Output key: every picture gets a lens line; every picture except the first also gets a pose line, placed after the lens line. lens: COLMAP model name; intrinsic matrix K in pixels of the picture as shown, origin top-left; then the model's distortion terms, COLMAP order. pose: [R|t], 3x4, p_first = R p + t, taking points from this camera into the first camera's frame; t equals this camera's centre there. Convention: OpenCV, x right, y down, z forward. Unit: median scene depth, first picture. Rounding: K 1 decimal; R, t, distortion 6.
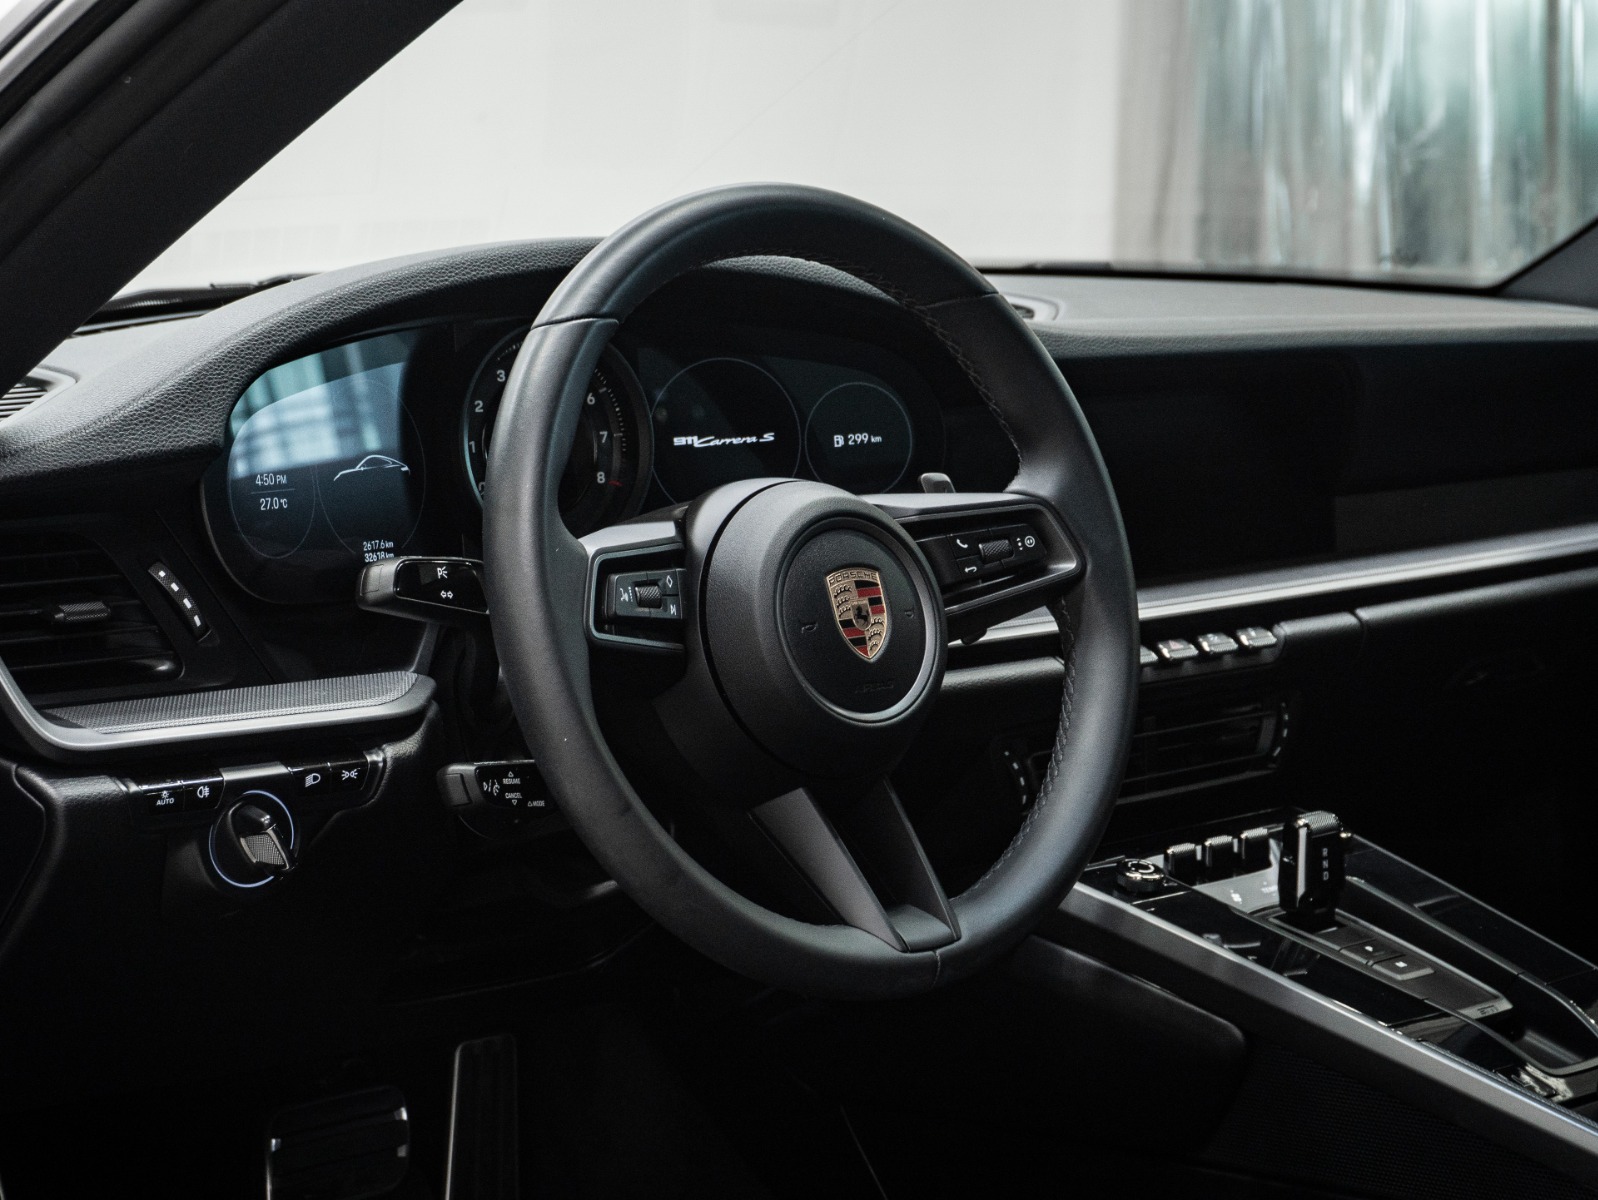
lens RADIAL K [[3389.8, 0, 799.0], [0, 3389.8, 600.0], [0, 0, 1]] dist [0.019298, -0.251221]
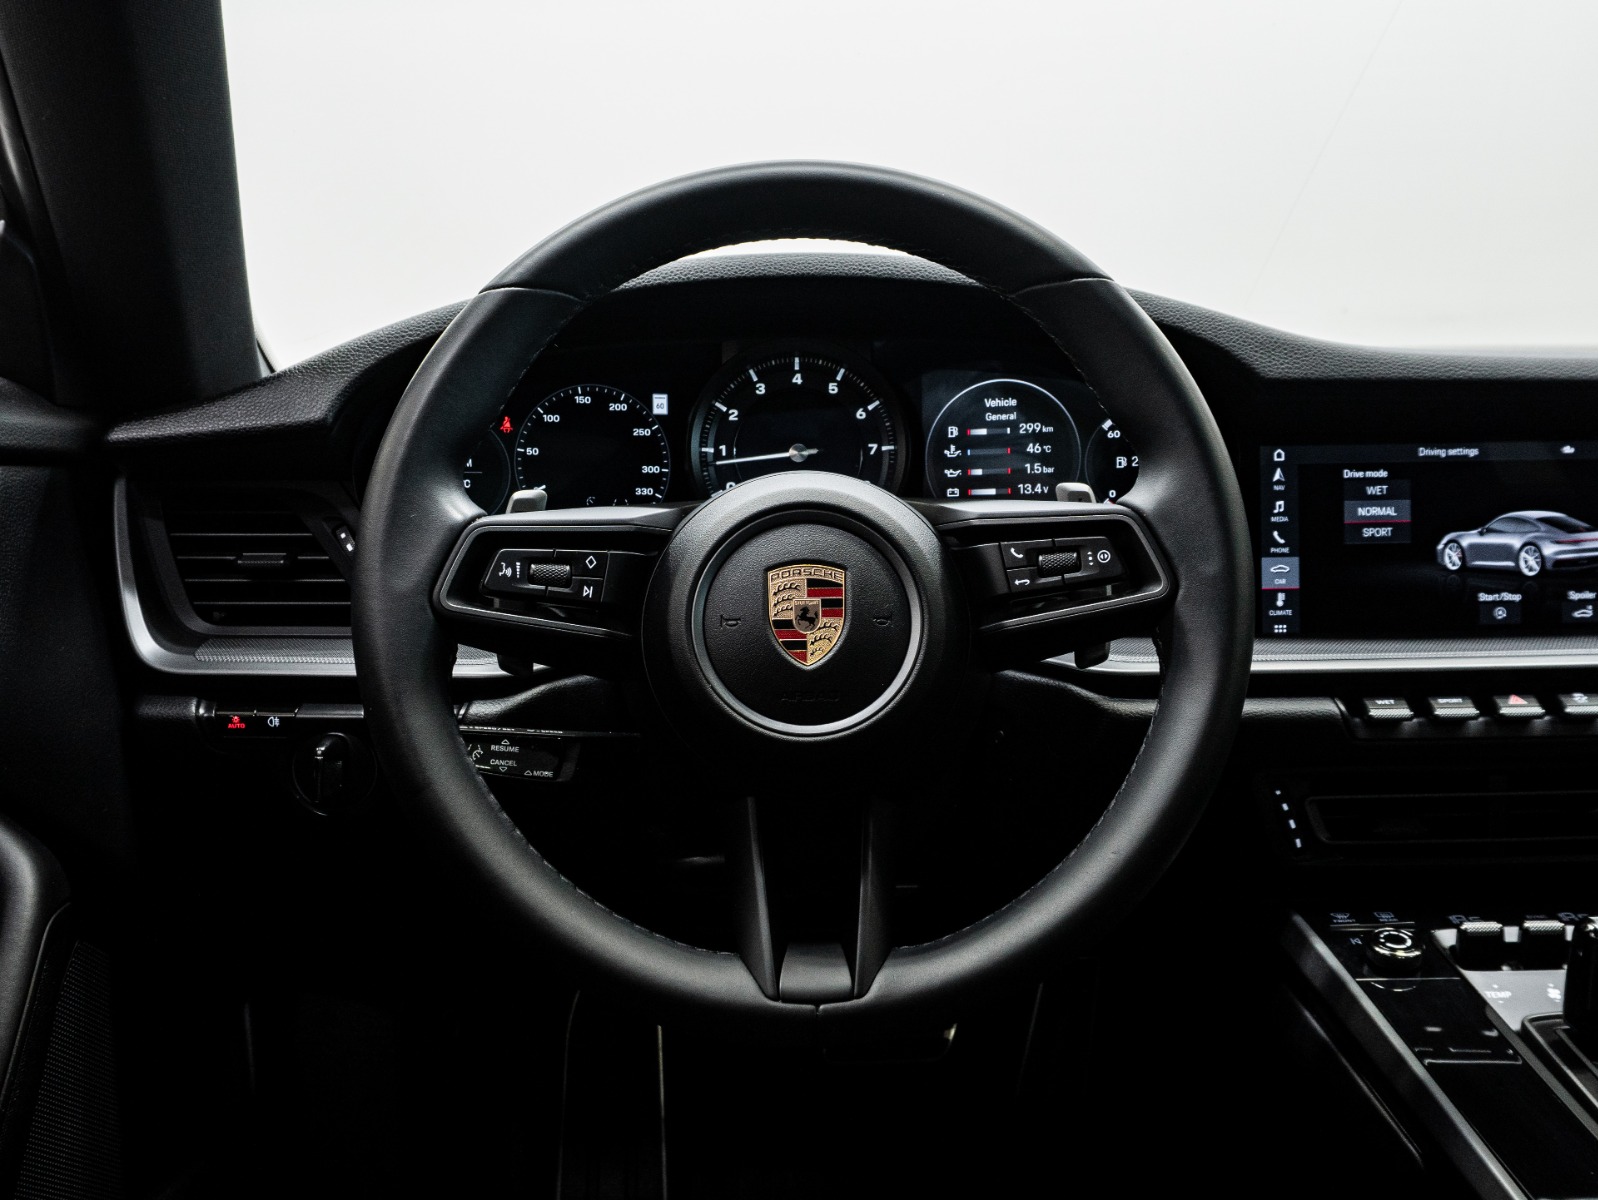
lens RADIAL K [[1577.9, 0, 820.4], [0, 1577.9, 585.5], [0, 0, 1]] dist [0.005110, -0.006818]
pose [[0.762314, 0.063859, -0.644049, 0.289156], [-0.078651, 0.996886, 0.005751, -0.006506], [0.642410, 0.046271, 0.764963, 0.669774]]
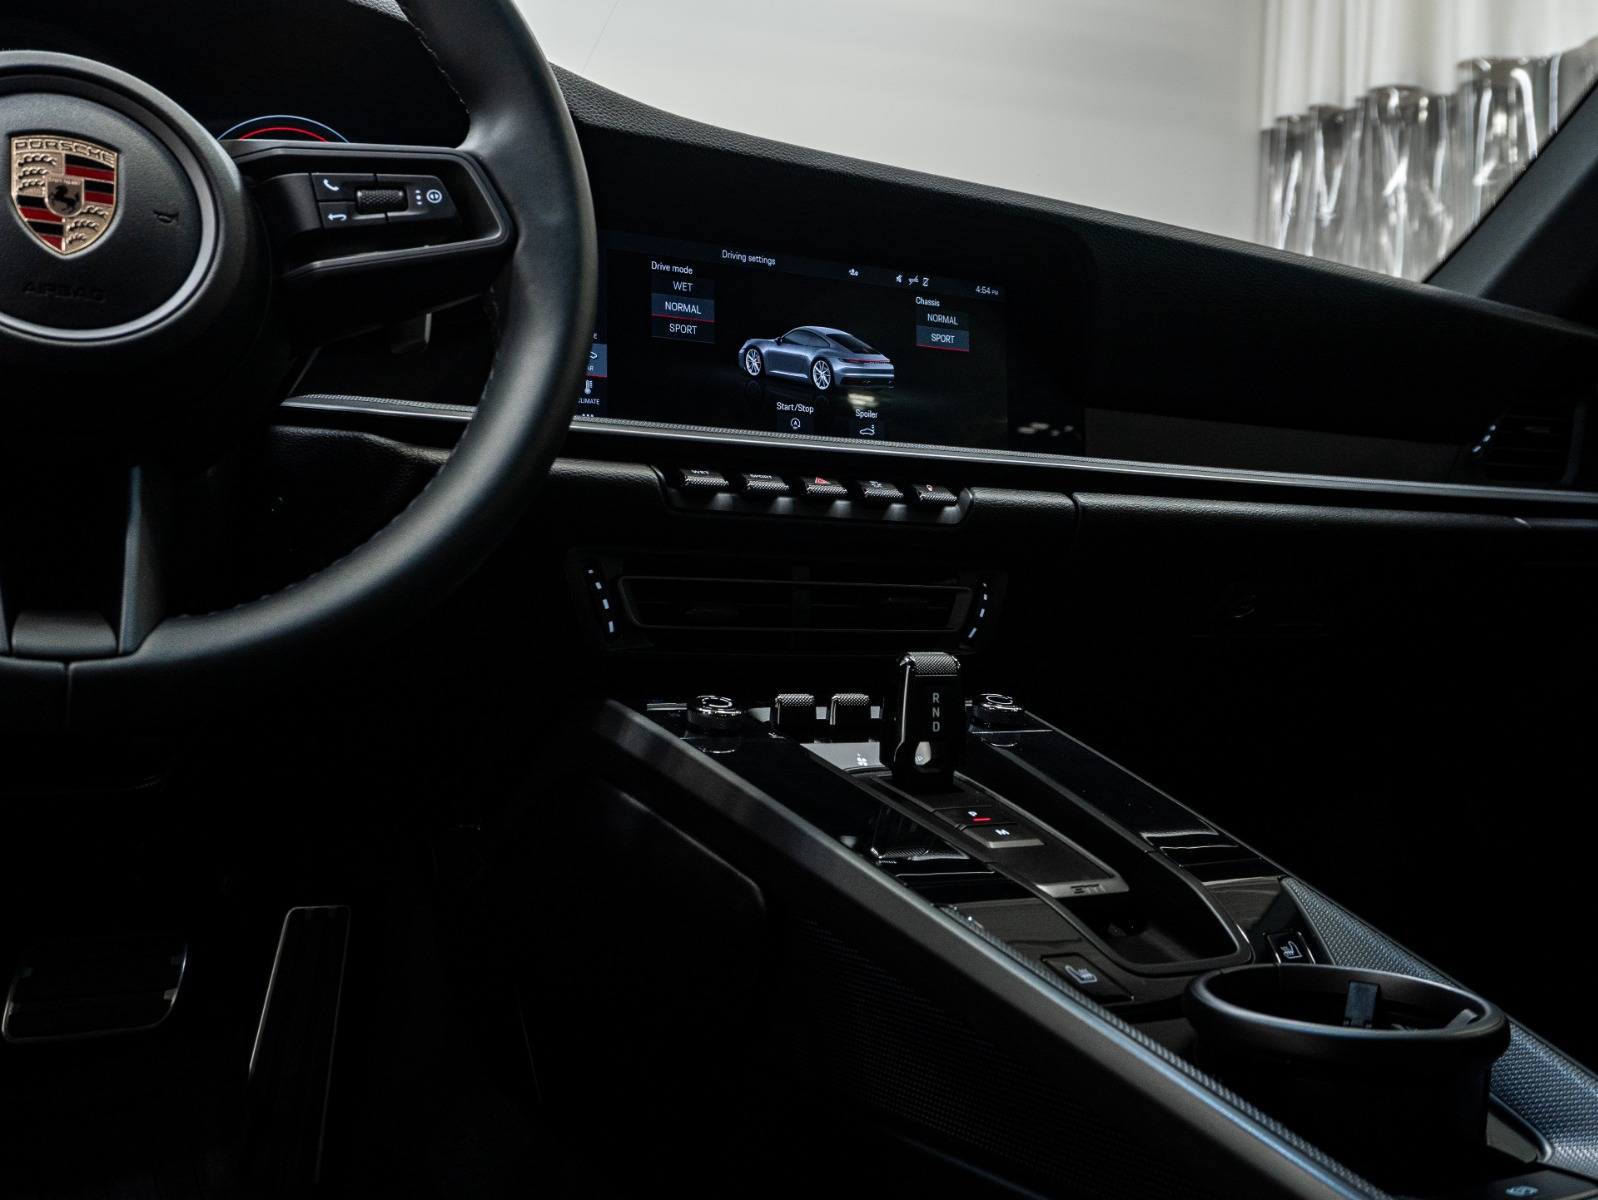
lens RADIAL K [[1618.1, 0, 799.0], [0, 1618.1, 600.0], [0, 0, 1]] dist [-0.017129, 0.007644]
pose [[0.974070, 0.036522, -0.223280, 0.244853], [-0.065442, 0.990181, -0.123529, 0.118685], [0.216576, 0.134938, 0.966895, 0.707463]]
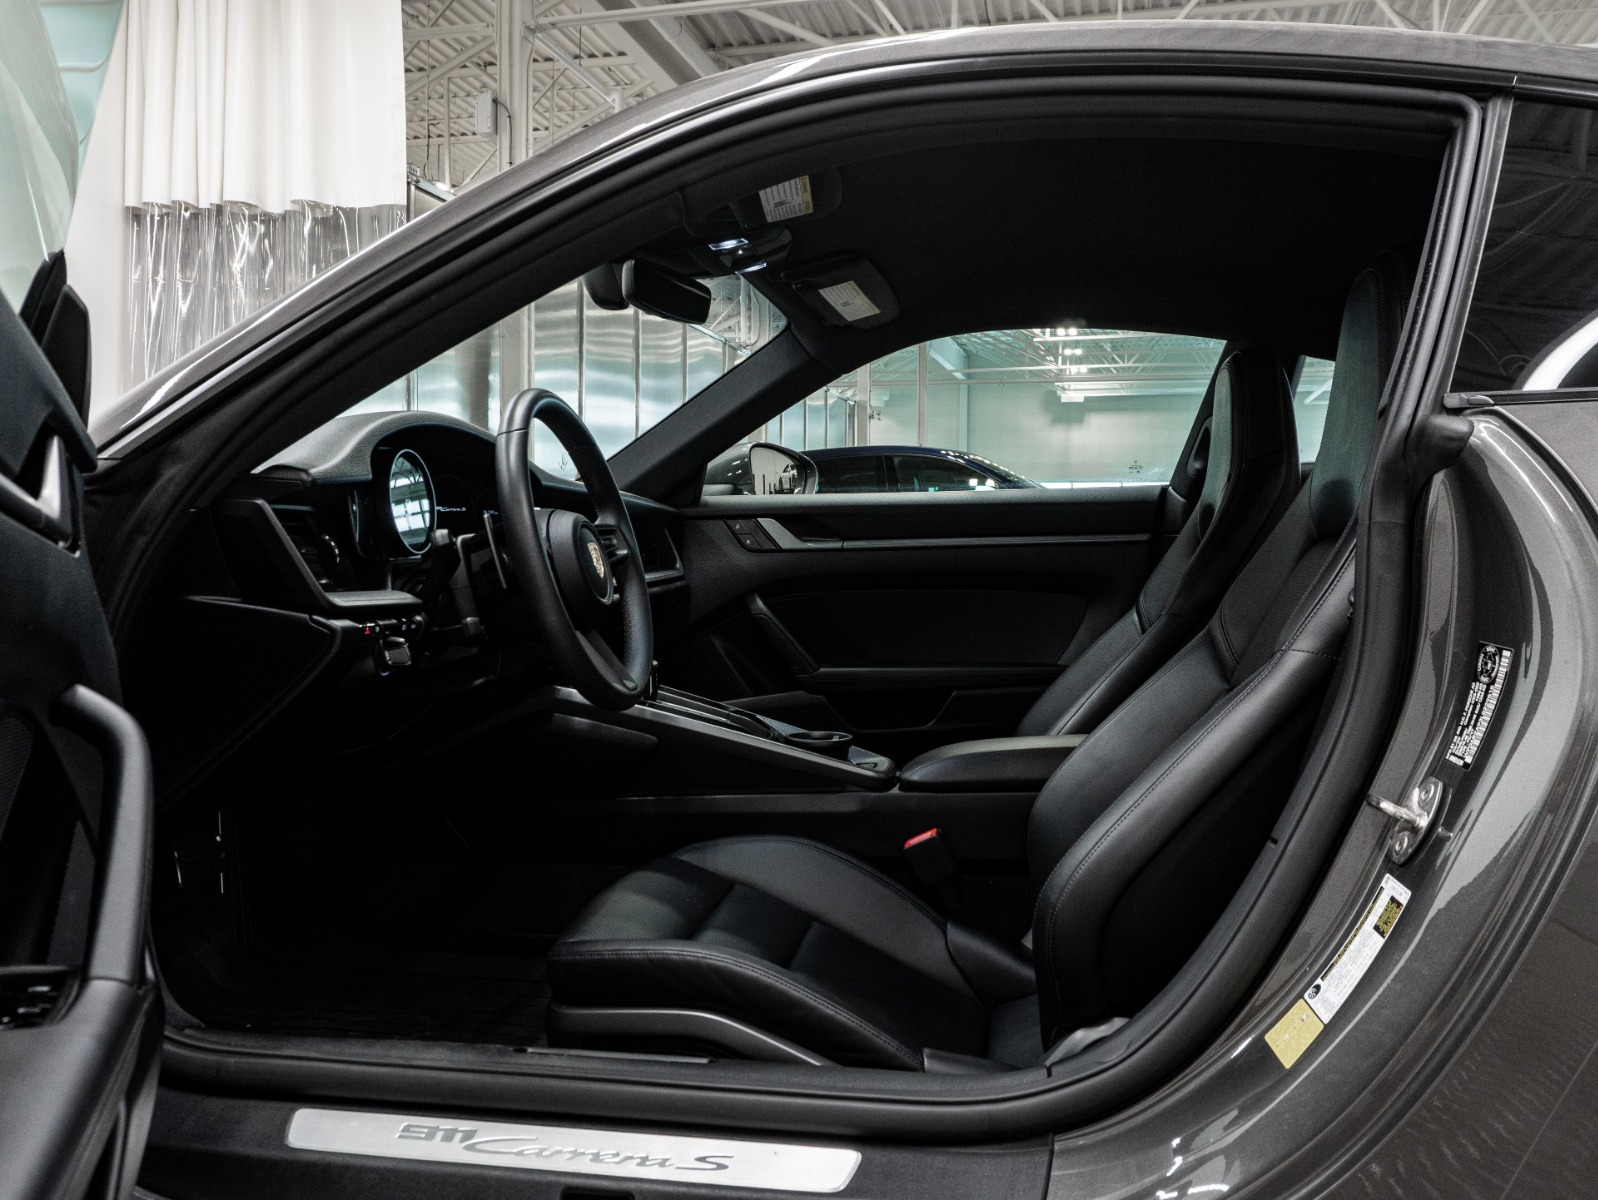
lens RADIAL K [[1358.5, 0, 799.0], [0, 1358.5, 600.0], [0, 0, 1]] dist [-0.009287, -0.010500]
pose [[0.774776, -0.009929, 0.632158, -0.495338], [0.064878, 0.995847, -0.063874, 0.106313], [-0.628898, 0.090501, 0.772203, 0.130522]]
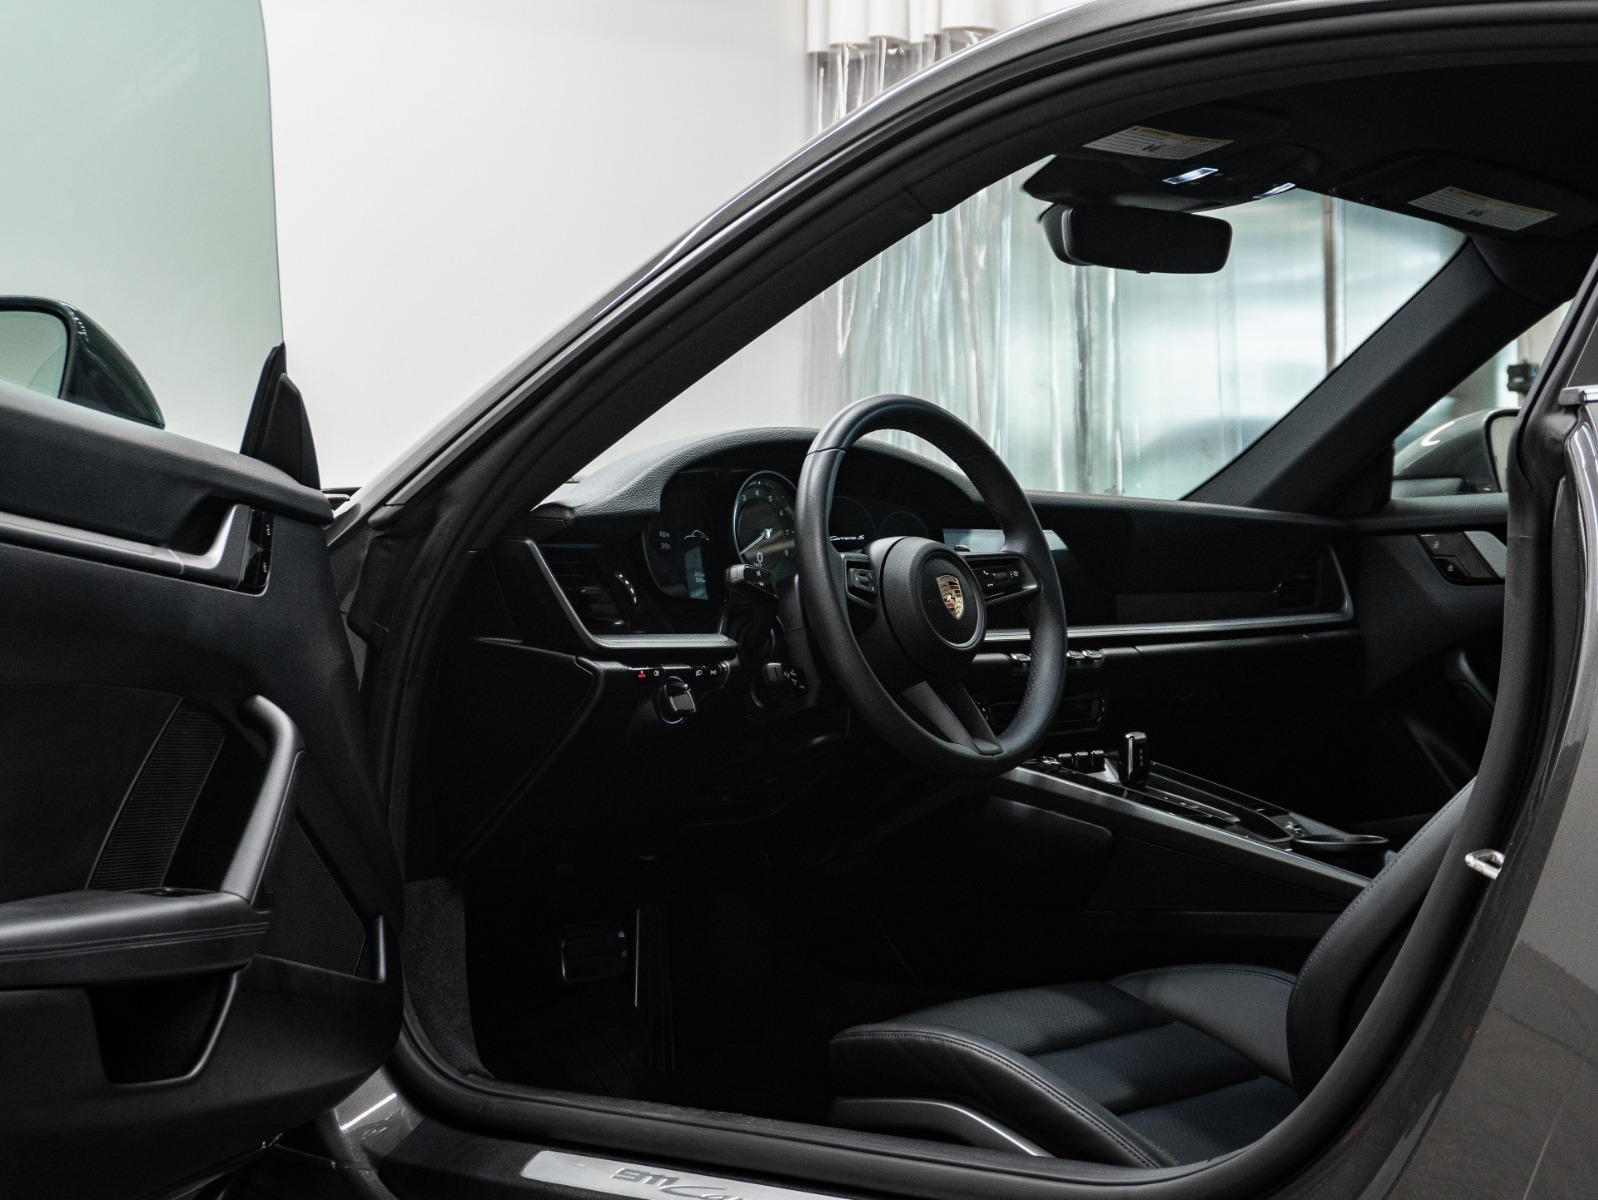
lens RADIAL K [[2910.0, 0, 769.1], [0, 2910.0, 602.8], [0, 0, 1]] dist [-0.017825, 0.119701]
pose [[0.990709, -0.001588, 0.135990, -0.331618], [0.018033, 0.992636, -0.119784, 0.216961], [-0.134798, 0.121124, 0.983442, -0.731862]]
